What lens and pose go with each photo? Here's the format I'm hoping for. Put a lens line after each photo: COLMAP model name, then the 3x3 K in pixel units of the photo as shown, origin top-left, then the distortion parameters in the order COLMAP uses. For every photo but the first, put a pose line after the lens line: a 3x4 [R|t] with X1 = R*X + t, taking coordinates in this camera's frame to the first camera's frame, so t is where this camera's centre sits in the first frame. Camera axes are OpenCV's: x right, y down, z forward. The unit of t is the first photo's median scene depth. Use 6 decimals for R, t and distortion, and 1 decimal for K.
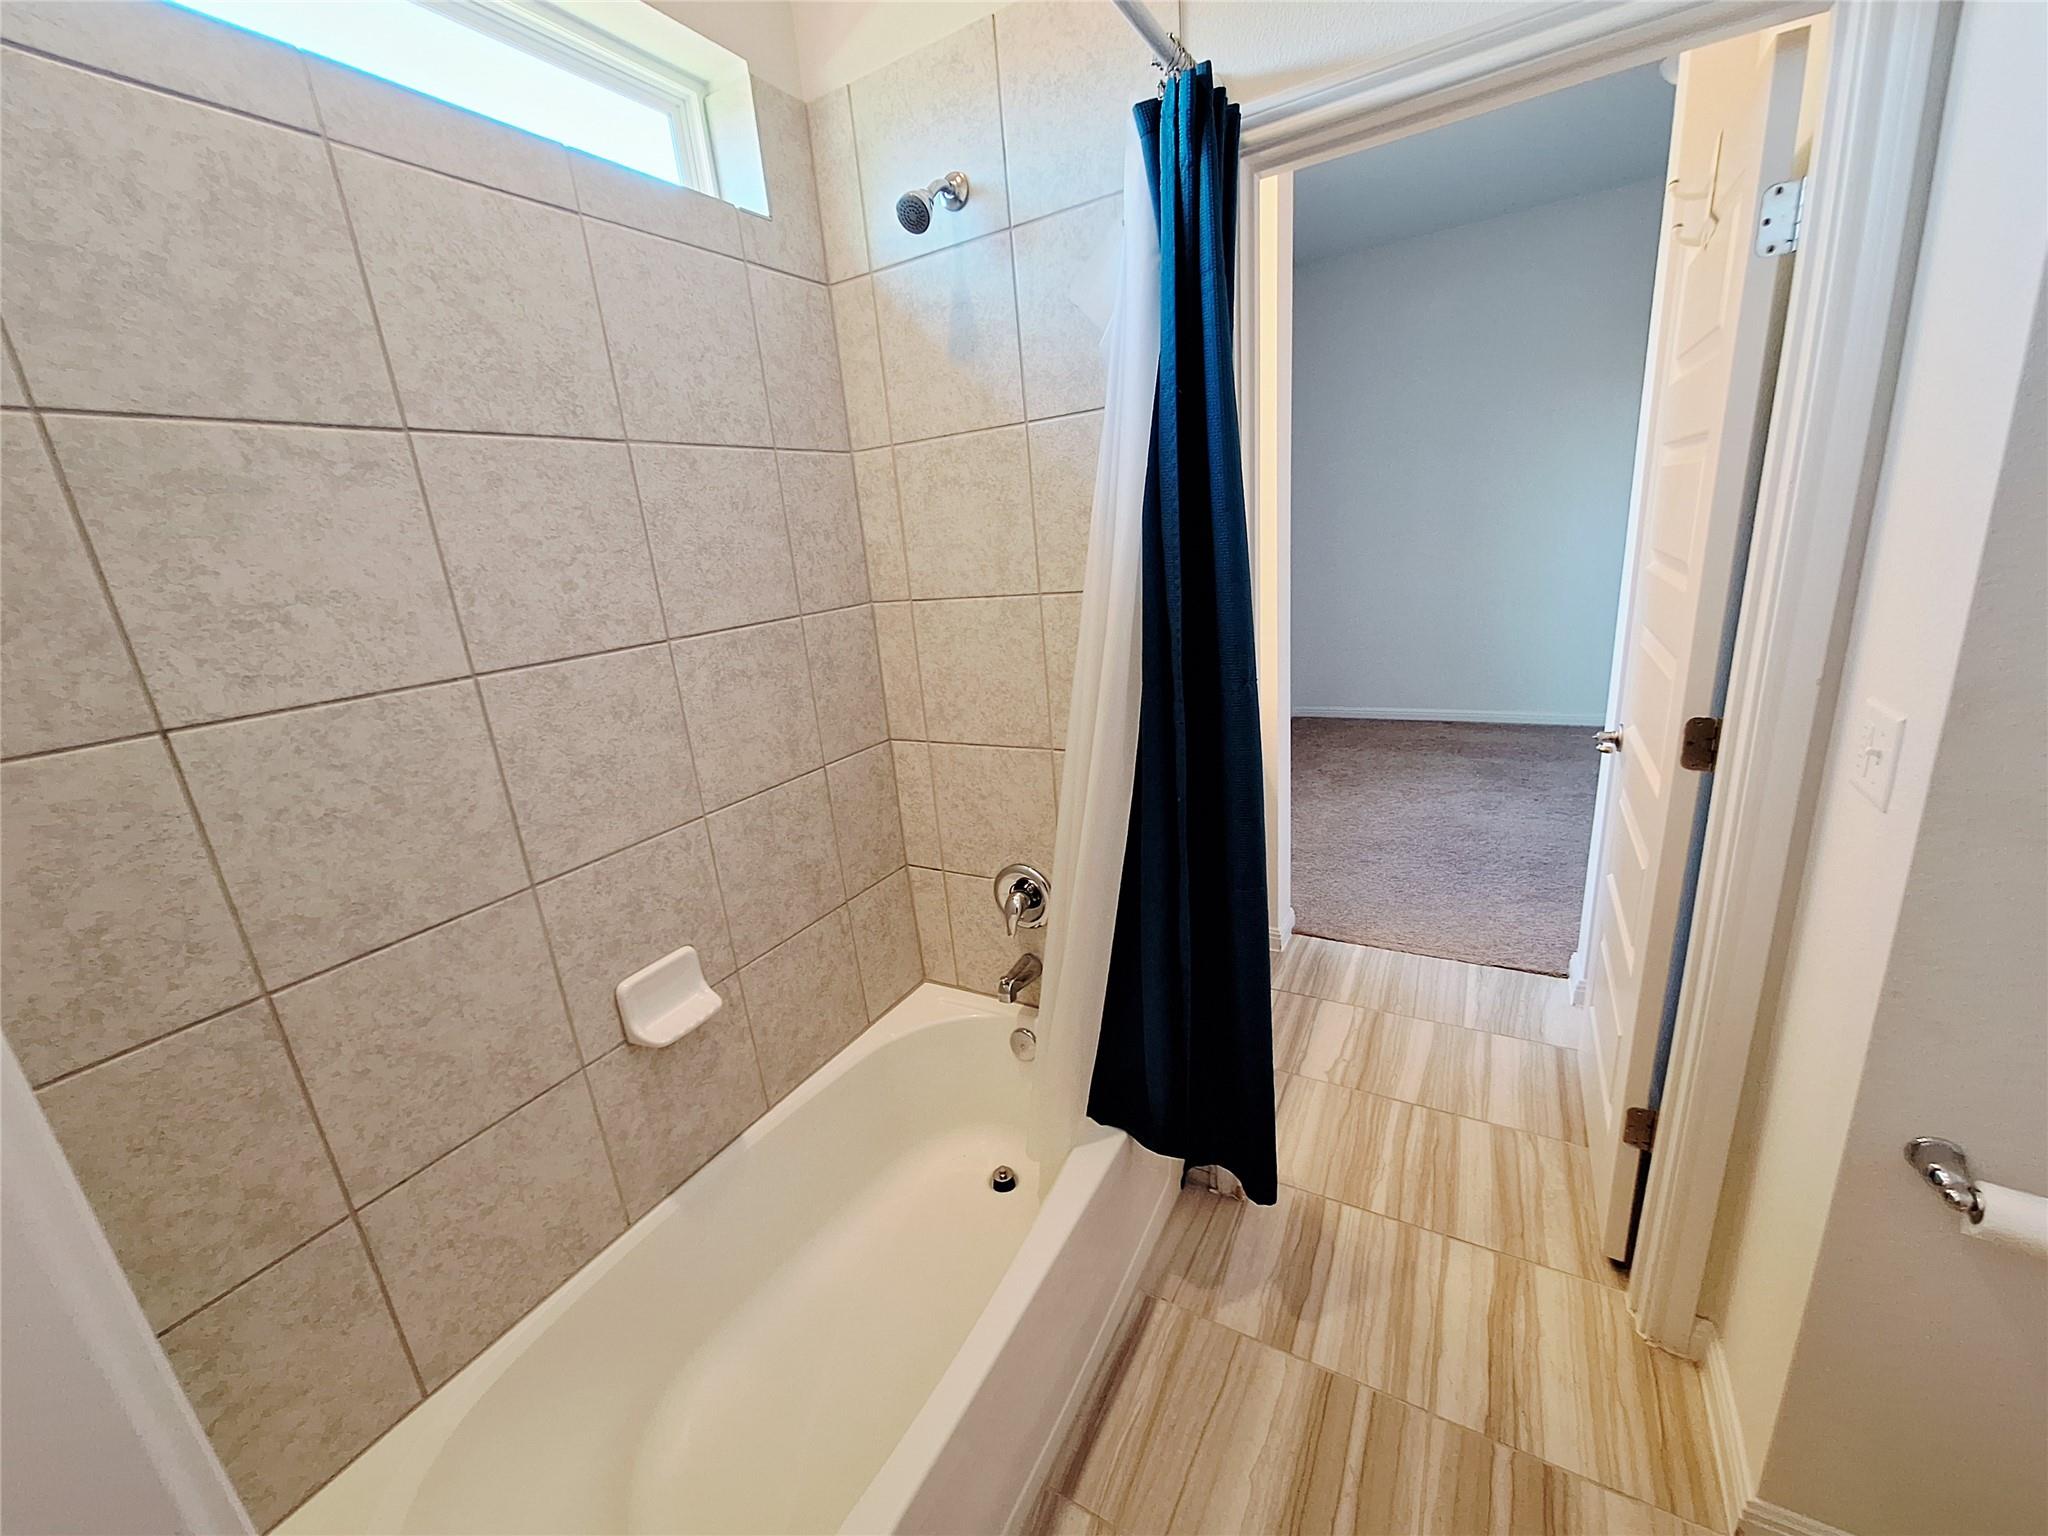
lens RADIAL K [[802.9, 0, 1017.9], [0, 802.9, 774.5], [0, 0, 1]] dist [-0.007931, 0.002201]
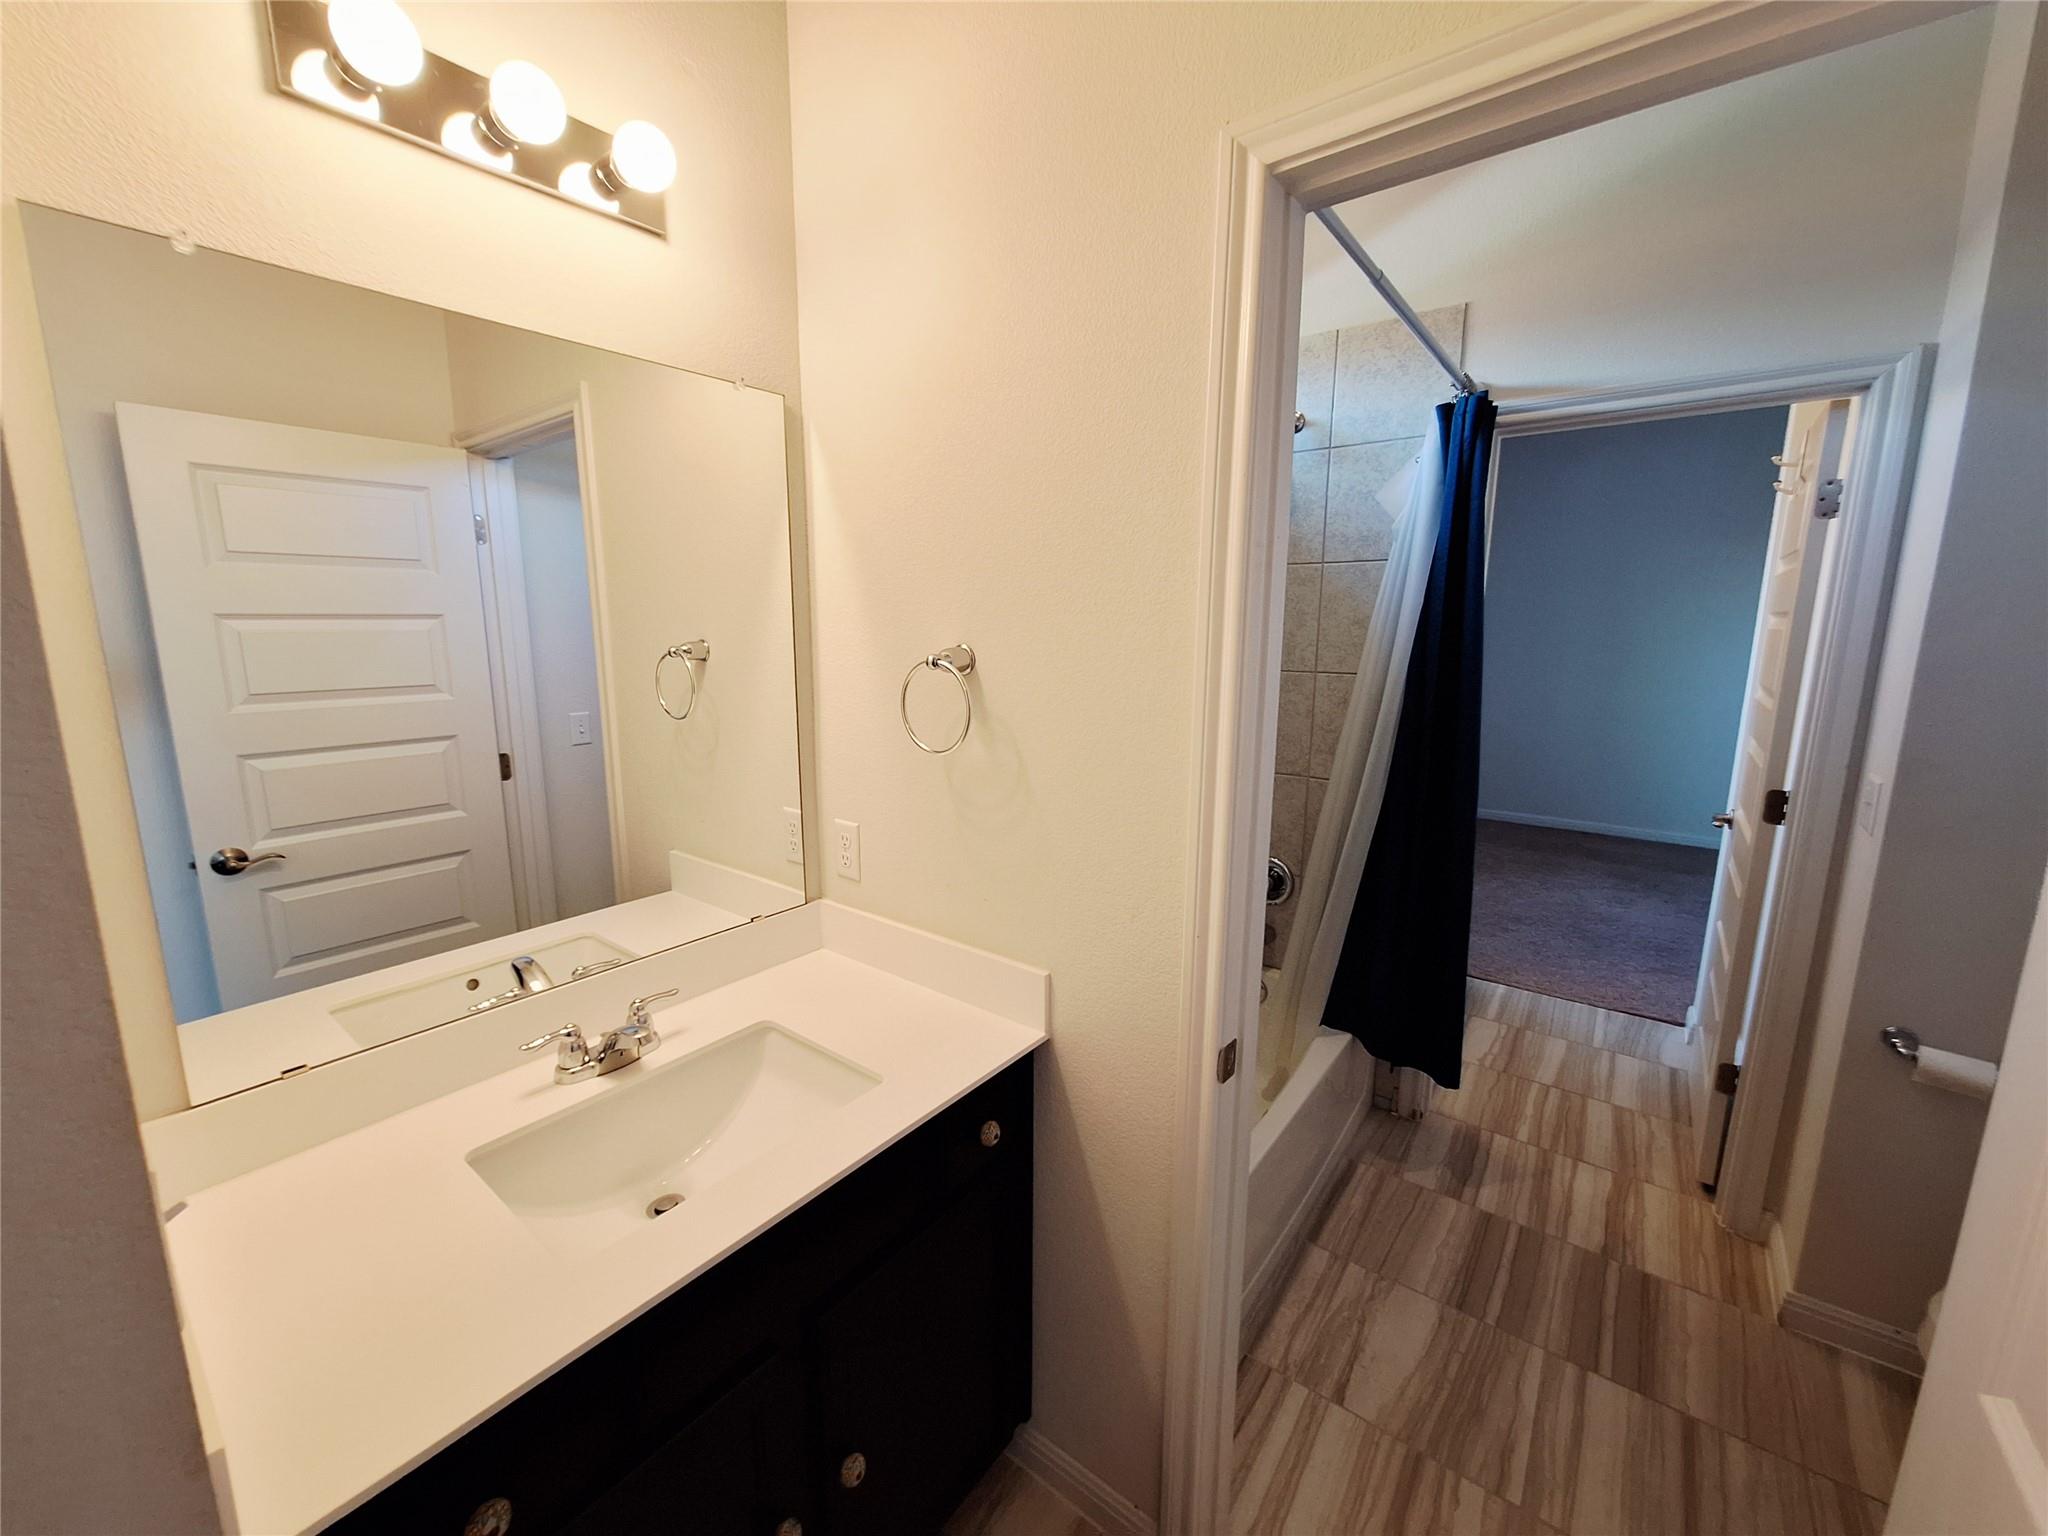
lens RADIAL K [[802.9, 0, 1027.4], [0, 802.9, 775.2], [0, 0, 1]] dist [-0.007931, 0.002201]
pose [[0.987009, 0.115066, -0.112128, -0.341641], [-0.125743, 0.987665, -0.093312, 0.188928], [0.100008, 0.106200, 0.989303, -0.565224]]
